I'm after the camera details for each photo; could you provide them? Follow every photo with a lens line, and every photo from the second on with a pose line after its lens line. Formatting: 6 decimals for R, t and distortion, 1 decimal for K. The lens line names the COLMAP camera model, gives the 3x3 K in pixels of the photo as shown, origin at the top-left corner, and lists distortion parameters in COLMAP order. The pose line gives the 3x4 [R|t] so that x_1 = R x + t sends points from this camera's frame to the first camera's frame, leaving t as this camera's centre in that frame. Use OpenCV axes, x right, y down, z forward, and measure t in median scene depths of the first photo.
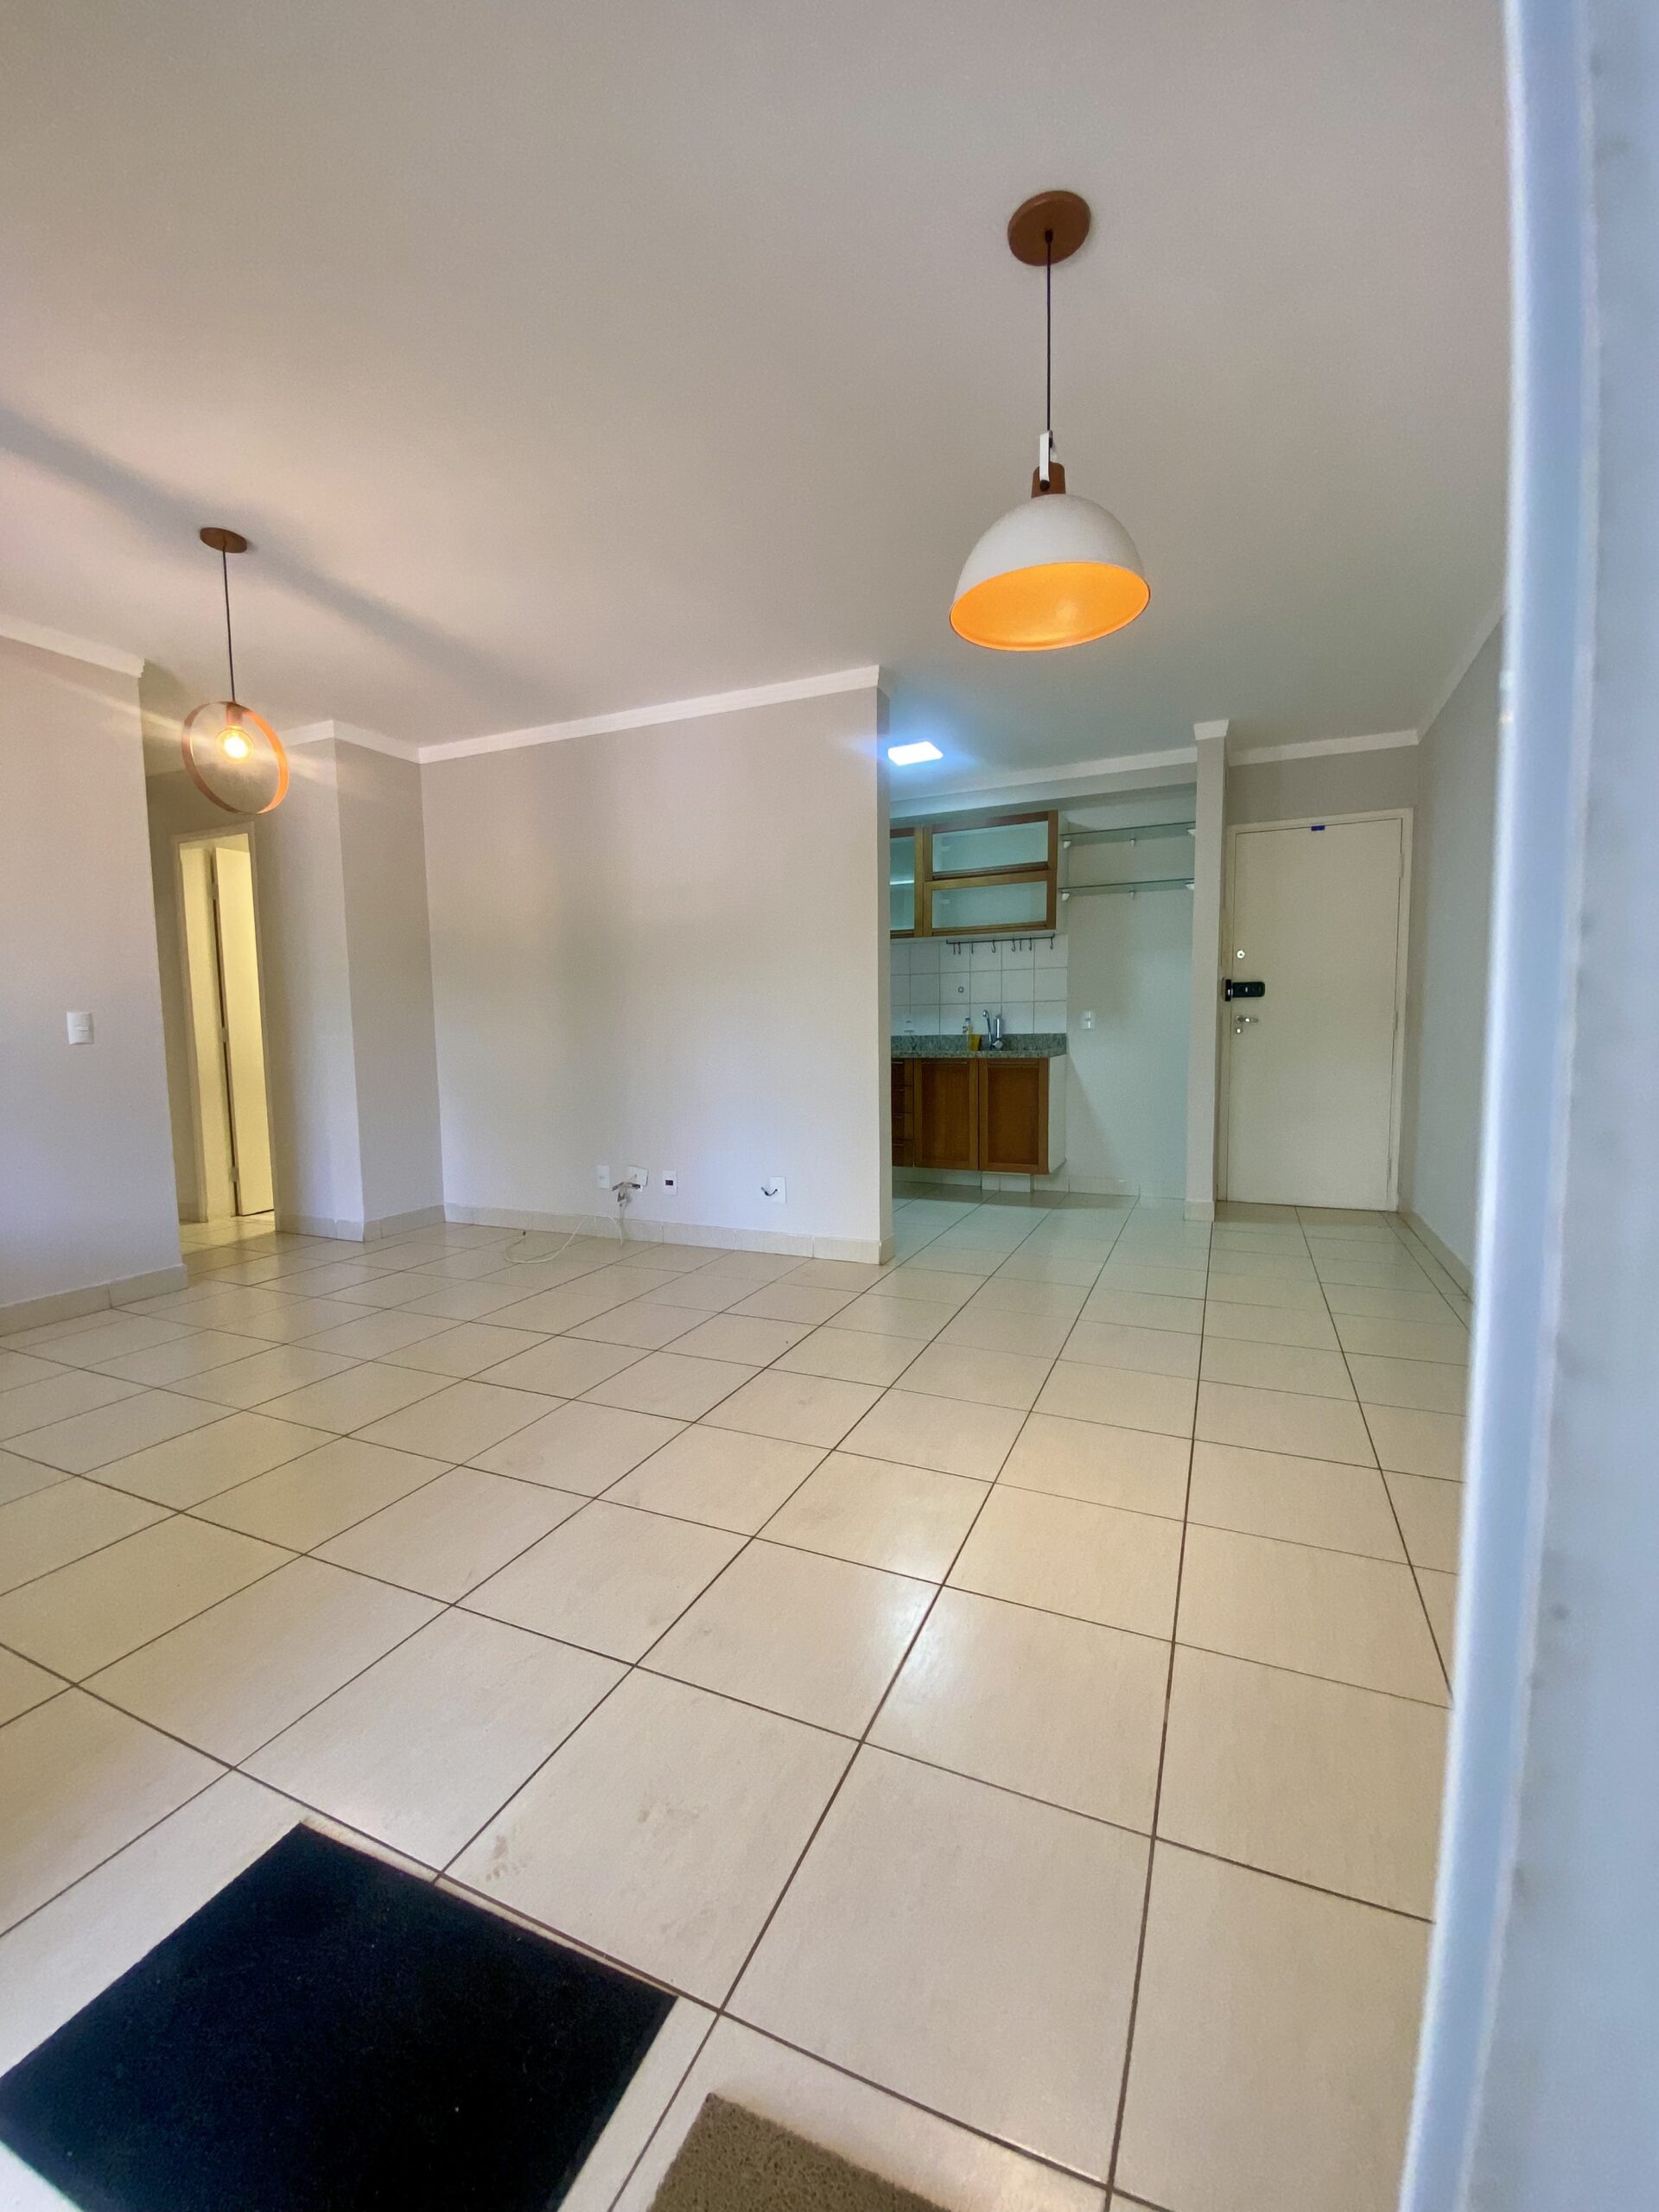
lens RADIAL K [[899.0, 0, 824.1], [0, 899.0, 1106.2], [0, 0, 1]] dist [0.042773, -0.025014]
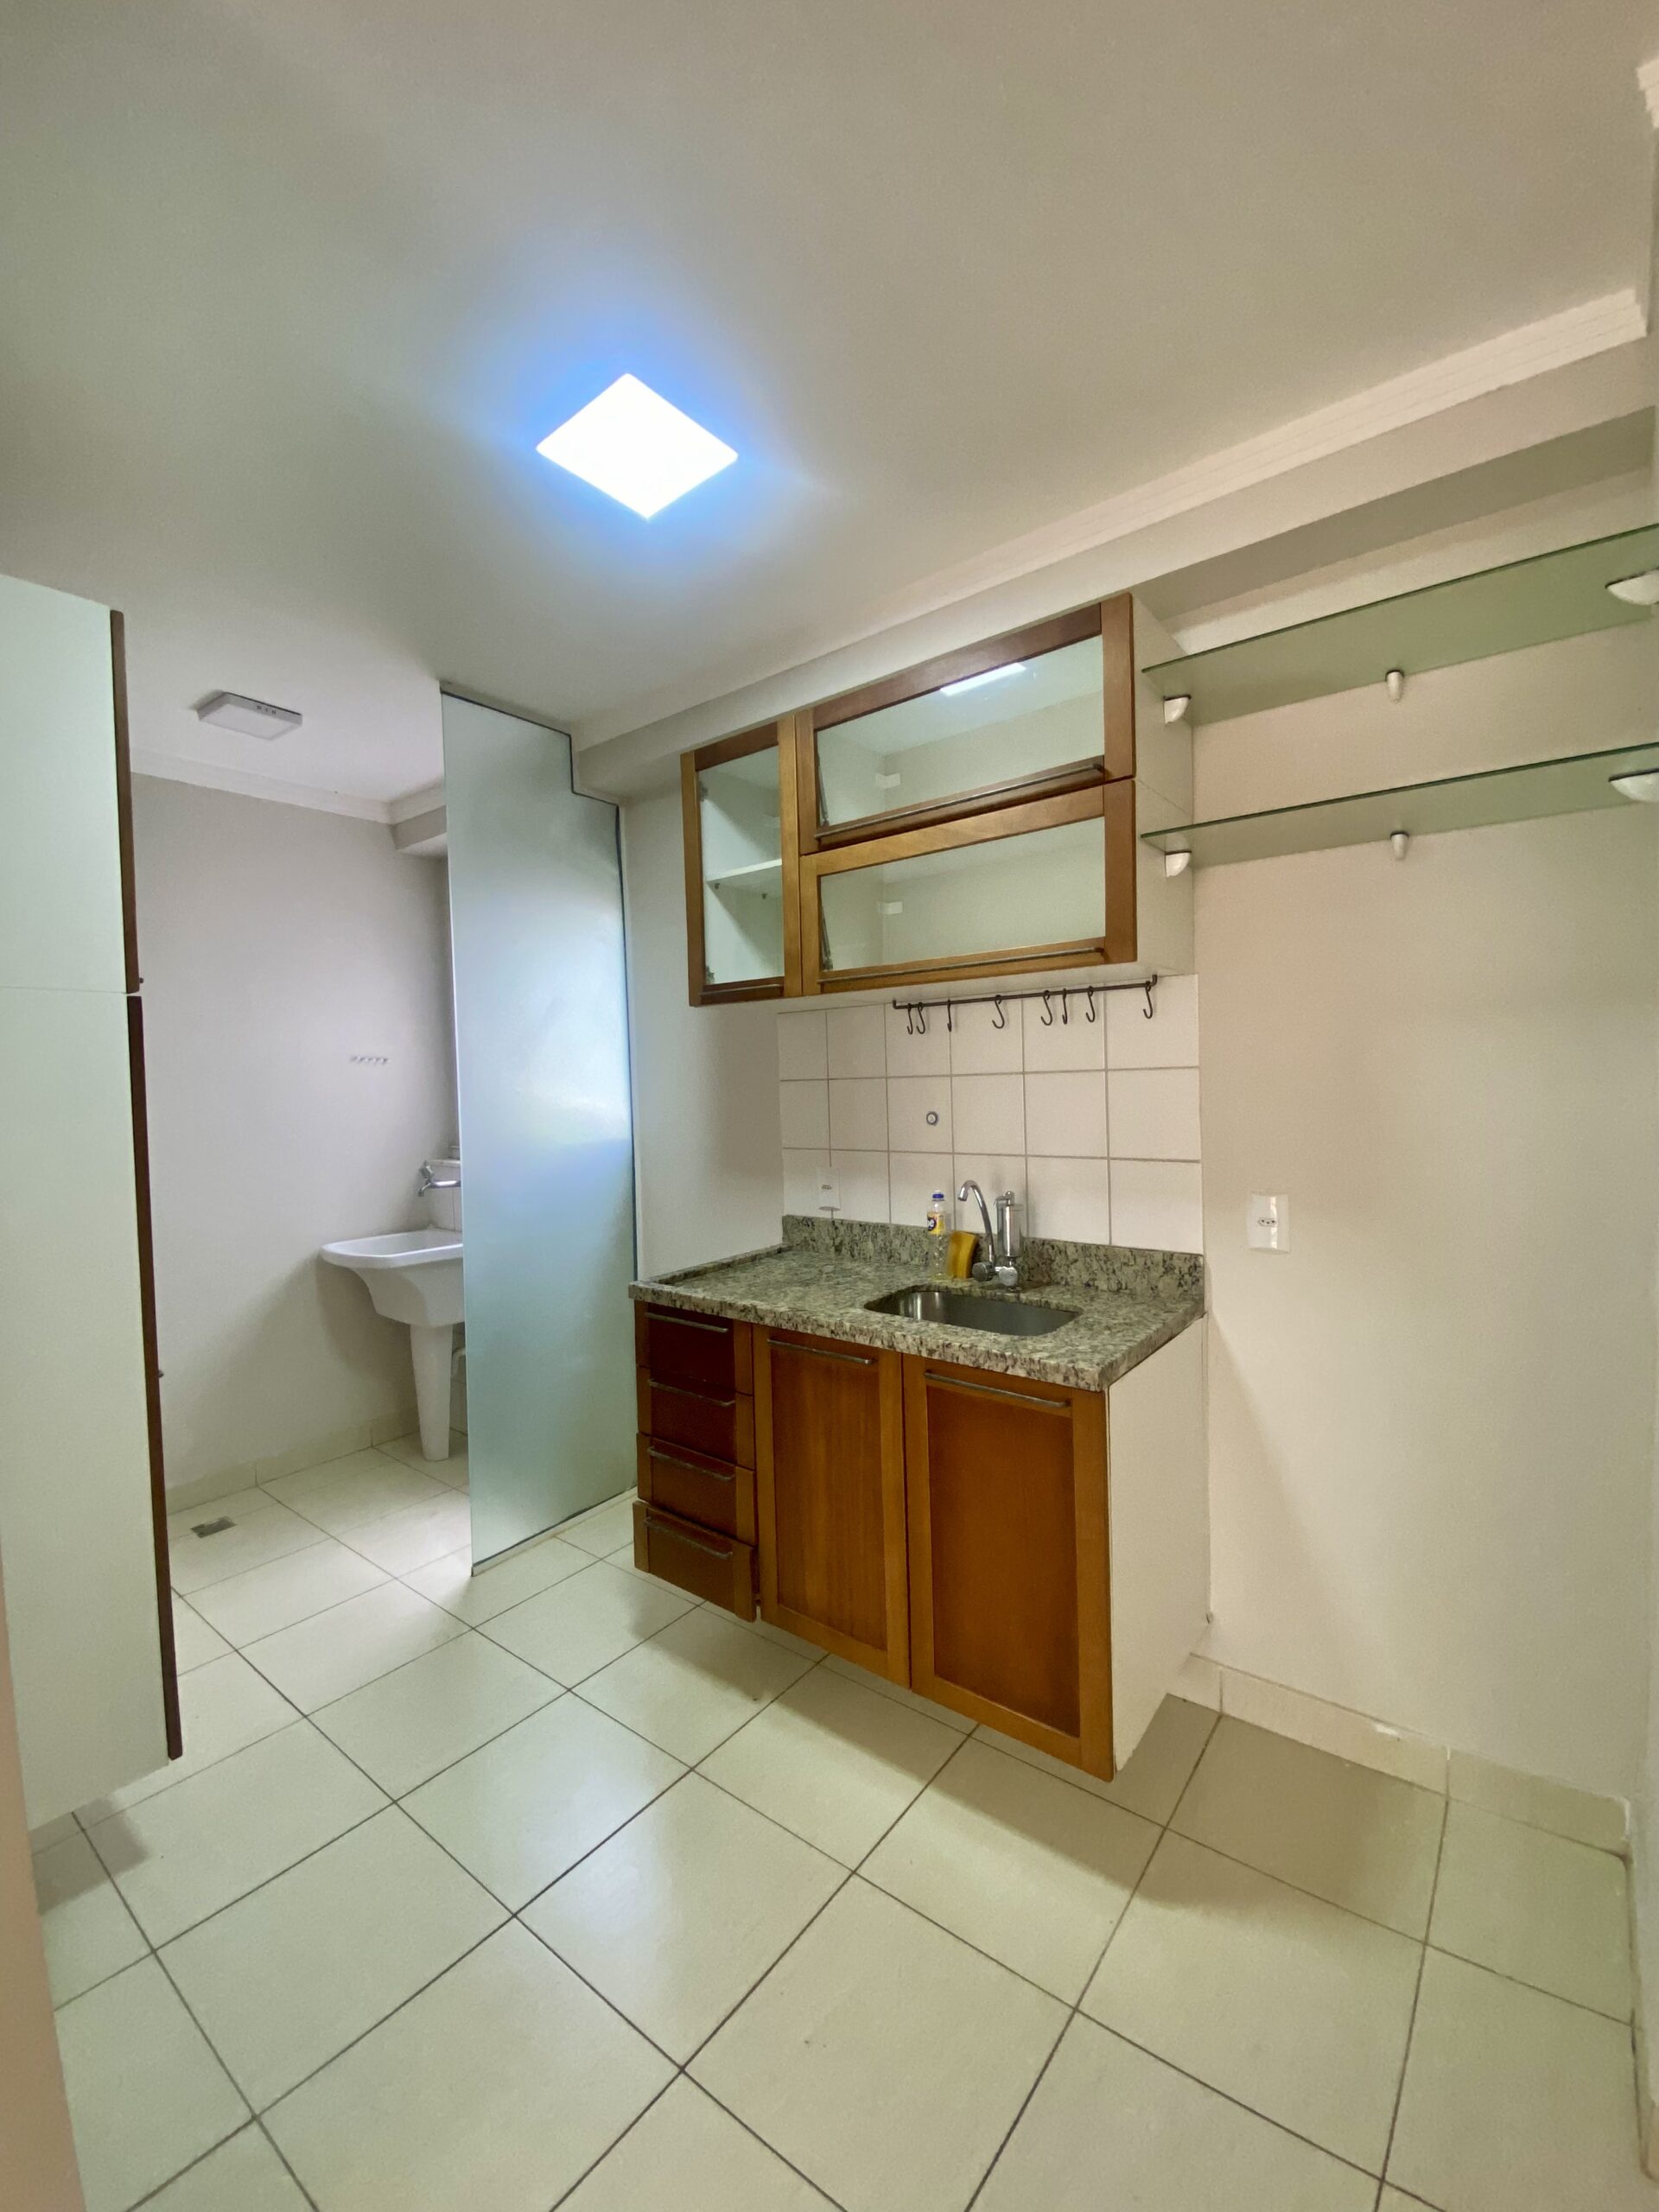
lens RADIAL K [[899.0, 0, 824.1], [0, 899.0, 1106.2], [0, 0, 1]] dist [0.042773, -0.025014]
pose [[0.968232, -0.005676, -0.249988, 0.214874], [-0.003834, 0.999288, -0.037538, -0.124467], [0.250023, 0.037304, 0.967521, 0.621311]]
